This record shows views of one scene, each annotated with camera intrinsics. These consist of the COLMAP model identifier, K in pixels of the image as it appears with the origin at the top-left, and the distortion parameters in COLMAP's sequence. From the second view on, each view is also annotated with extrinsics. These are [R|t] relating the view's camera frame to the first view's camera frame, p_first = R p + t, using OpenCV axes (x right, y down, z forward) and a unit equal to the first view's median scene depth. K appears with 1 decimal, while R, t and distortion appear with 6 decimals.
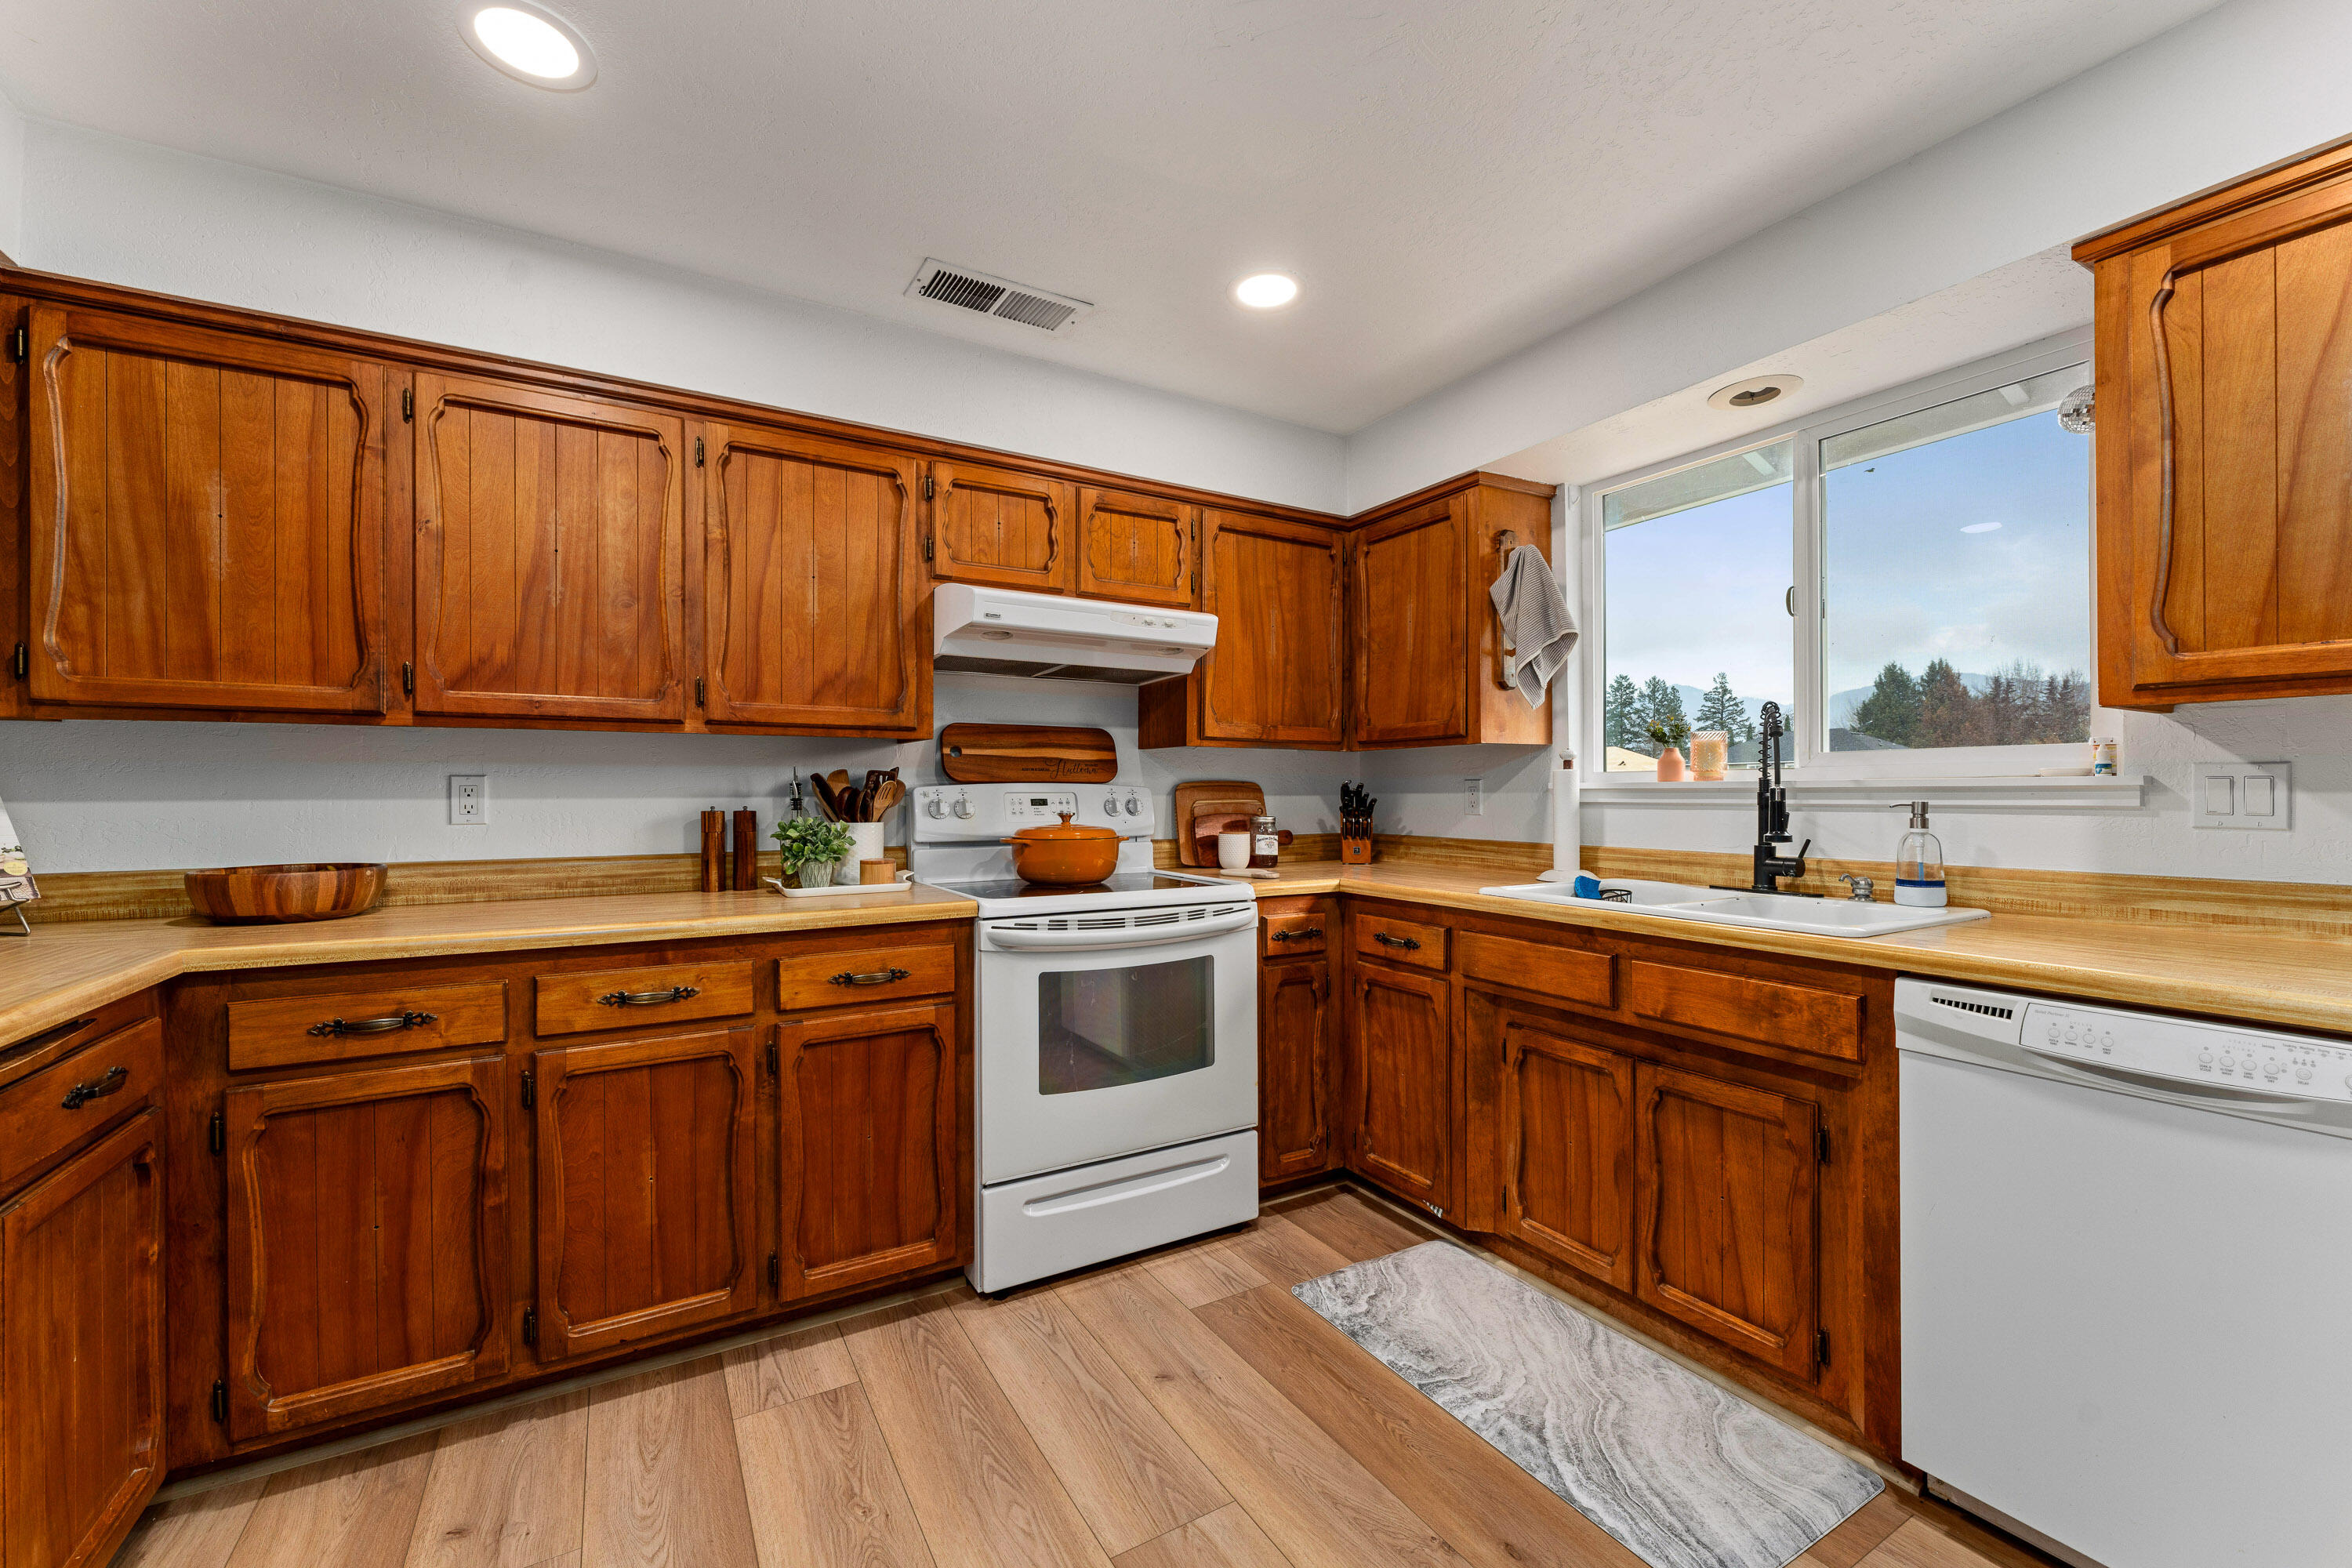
lens RADIAL K [[941.1, 0, 1184.1], [0, 941.1, 787.4], [0, 0, 1]] dist [-0.008219, 0.002074]
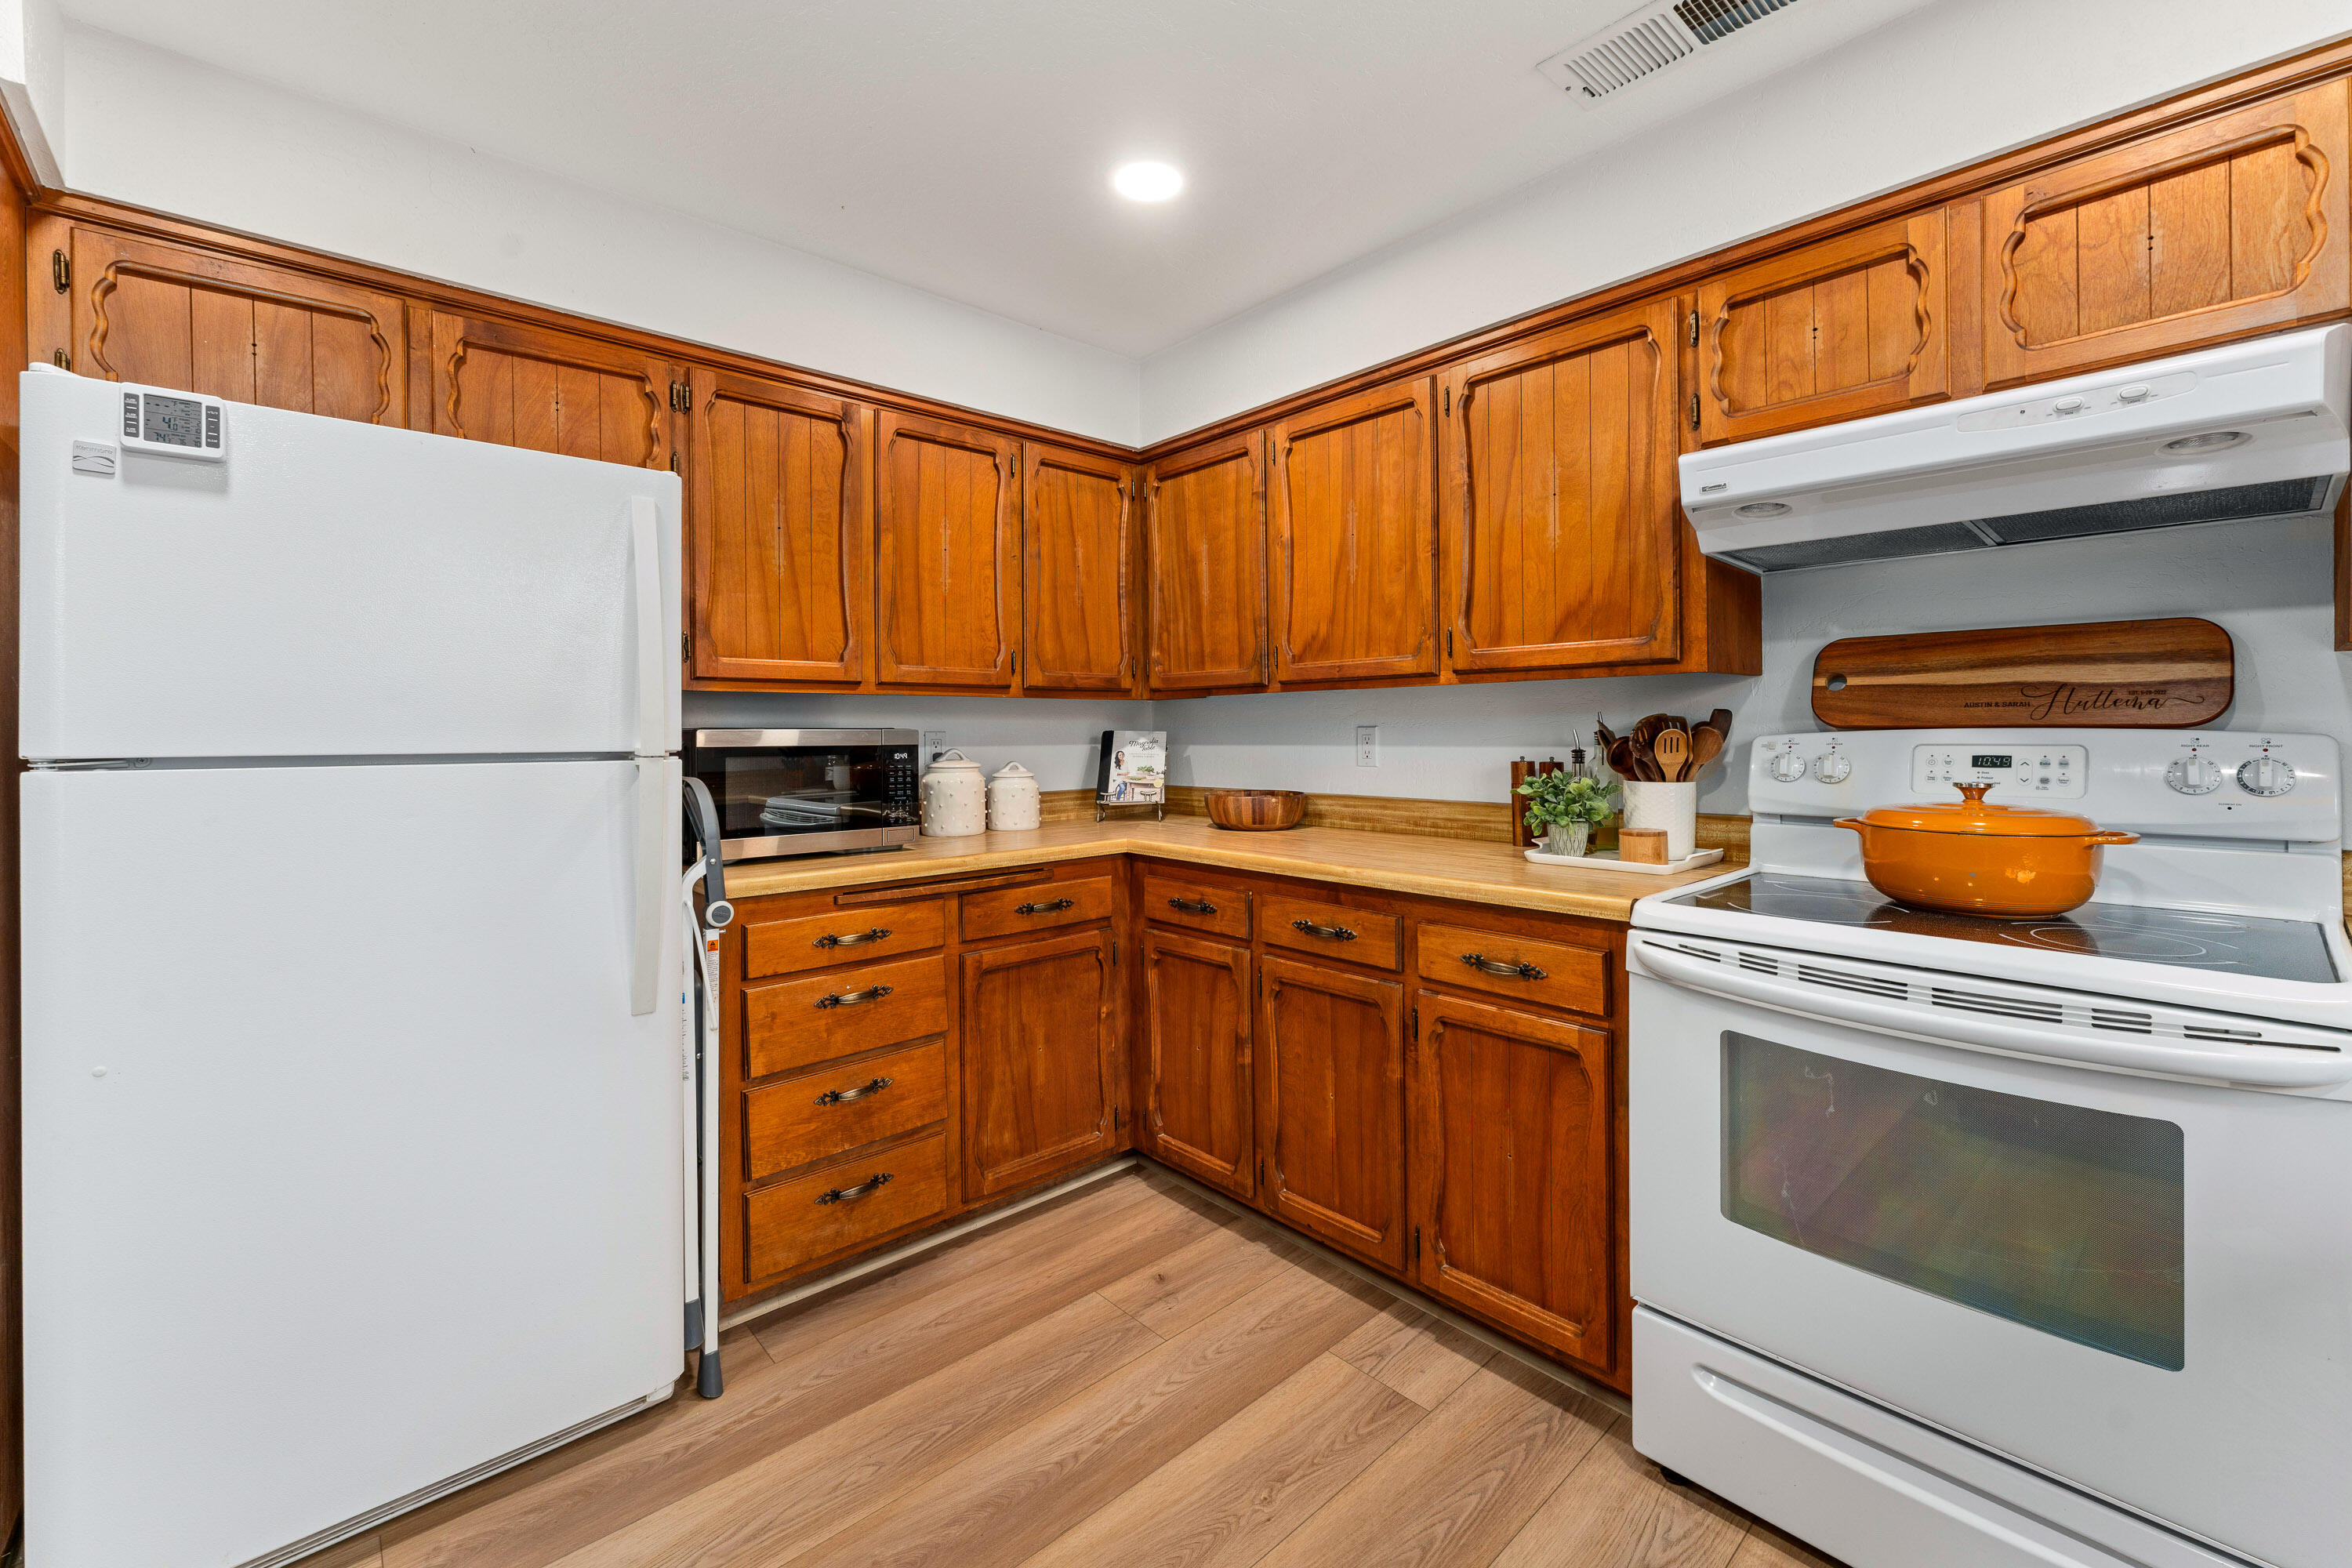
lens RADIAL K [[941.1, 0, 1164.0], [0, 941.1, 736.5], [0, 0, 1]] dist [-0.008219, 0.002074]
pose [[0.202181, 0.006388, -0.979327, 0.380883], [0.013900, 0.999859, 0.009391, -0.014976], [0.979249, -0.015511, 0.202064, 0.475372]]
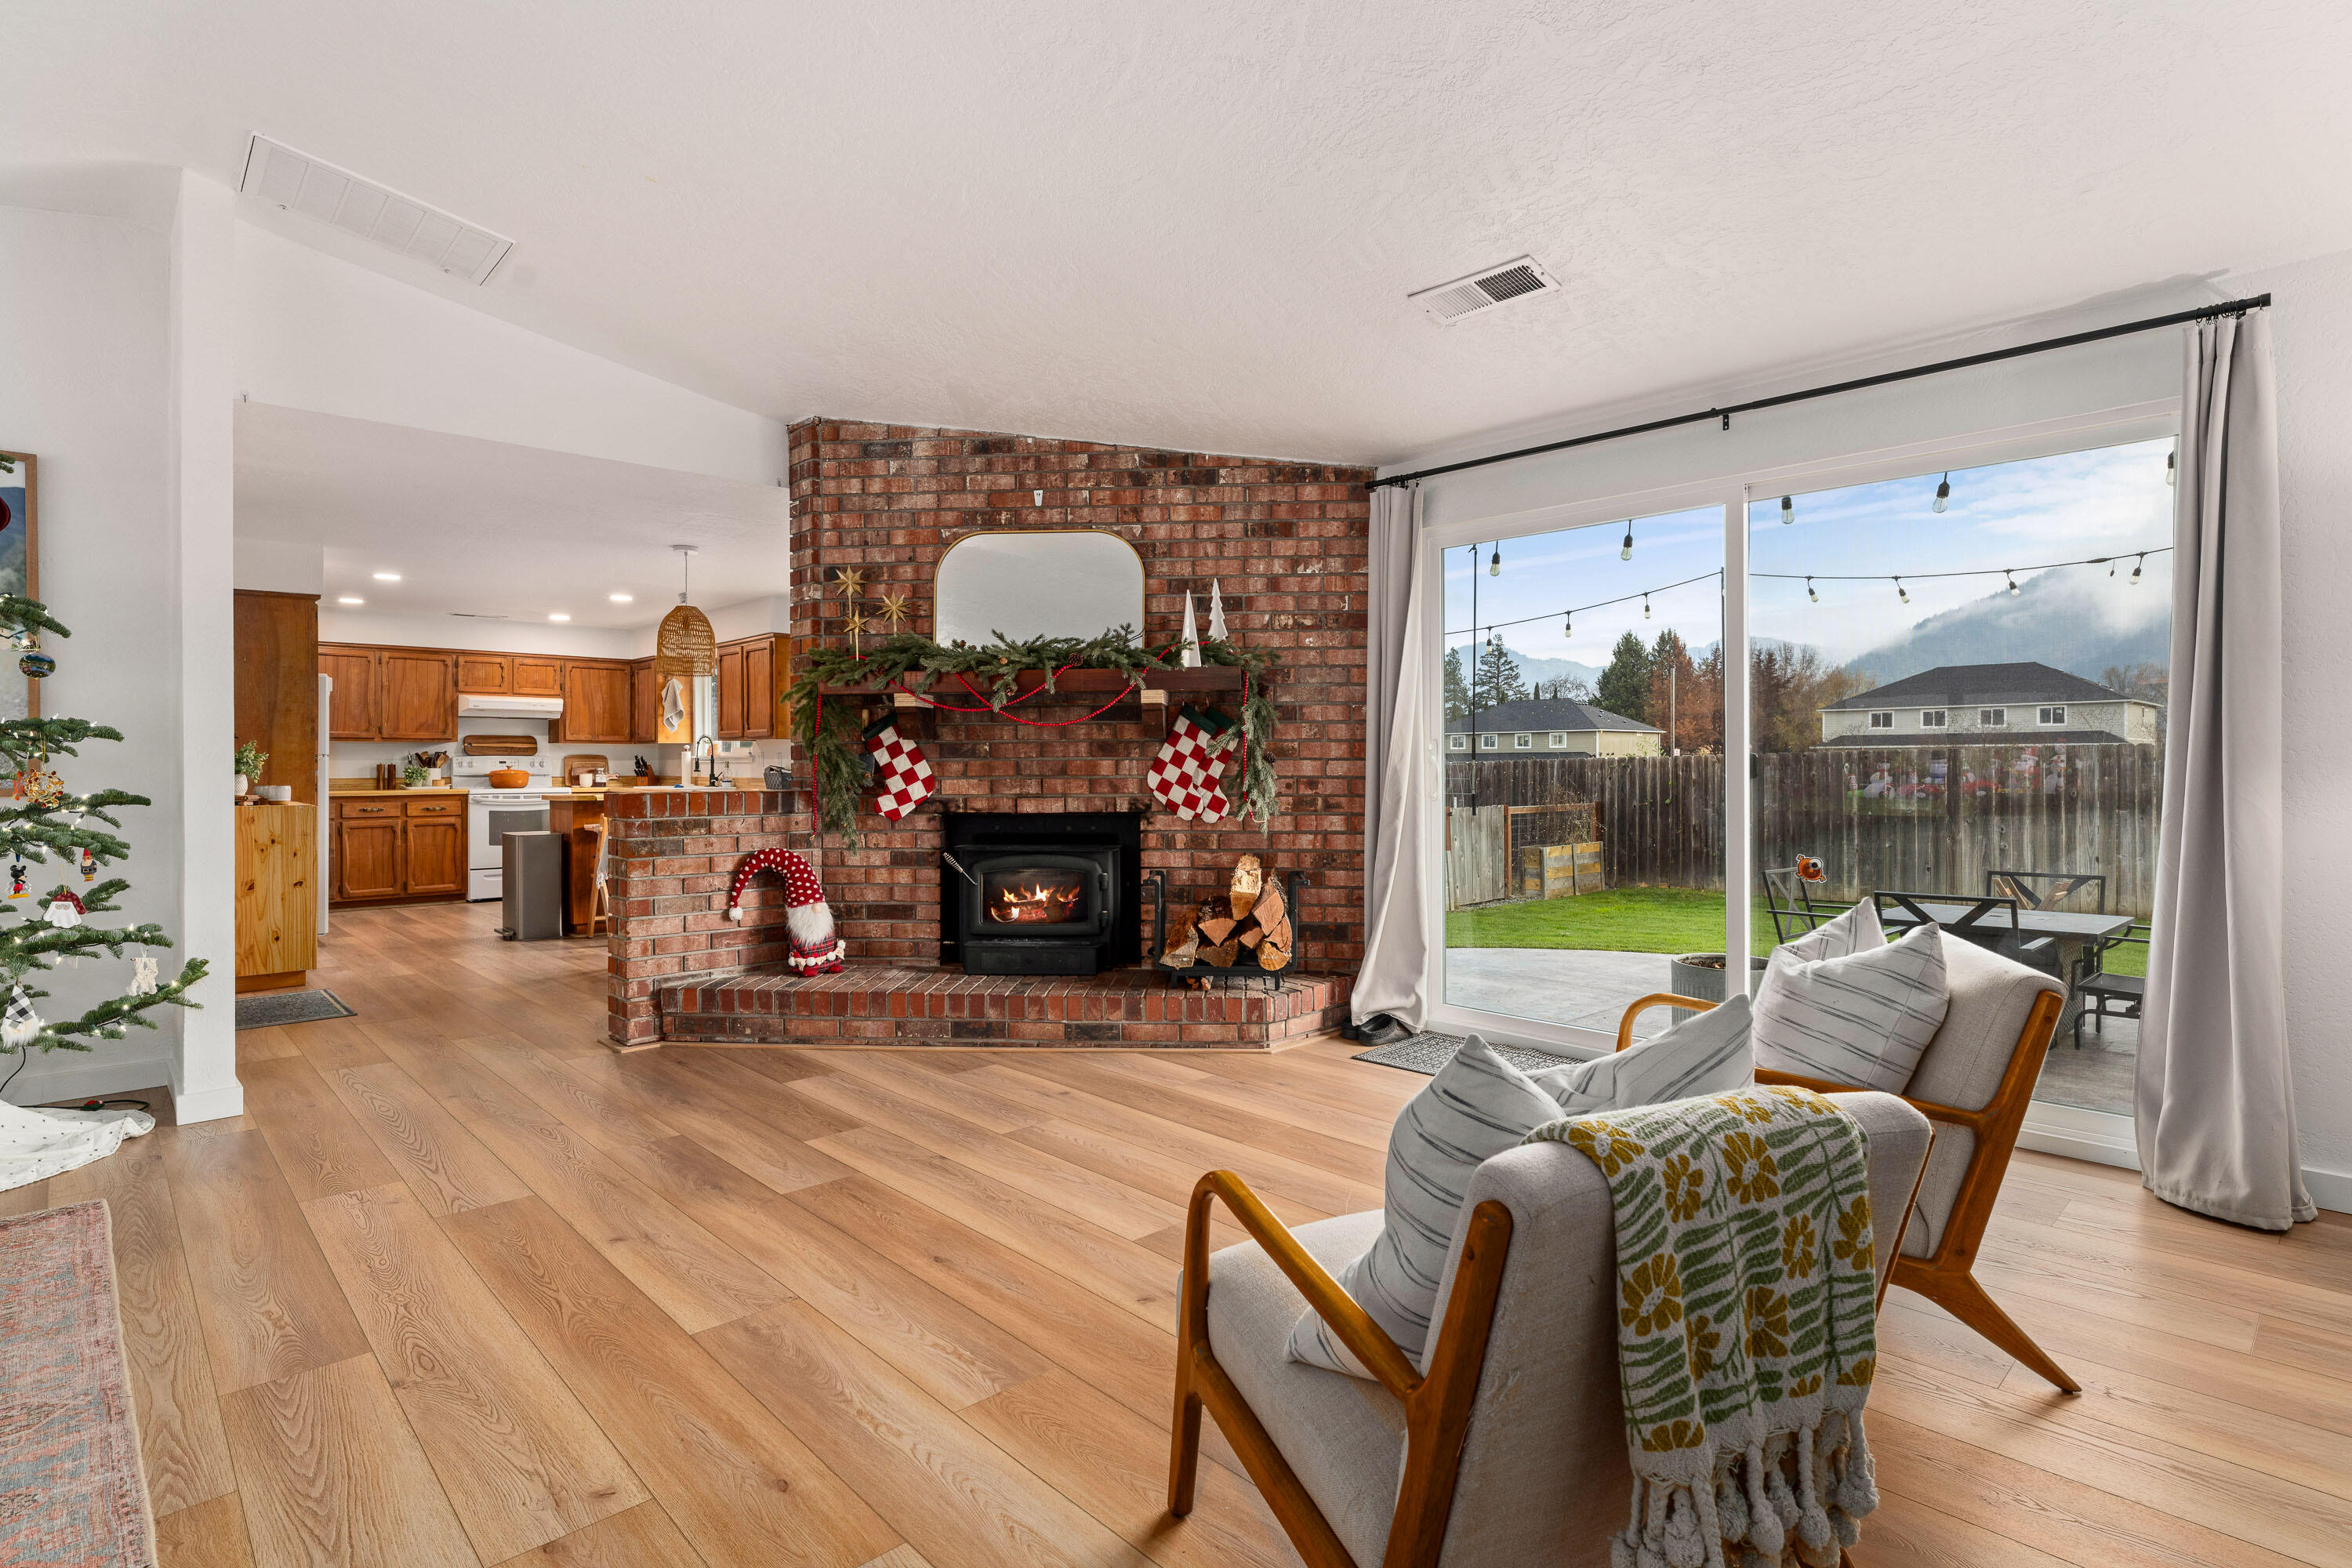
lens RADIAL K [[1189.5, 0, 1210.1], [0, 1189.5, 754.4], [0, 0, 1]] dist [-0.009943, 0.004209]
pose [[0.971893, 0.002571, 0.235408, 1.353109], [-0.002009, 0.999995, -0.002629, -0.004175], [-0.235413, 0.002082, 0.971893, -3.751009]]
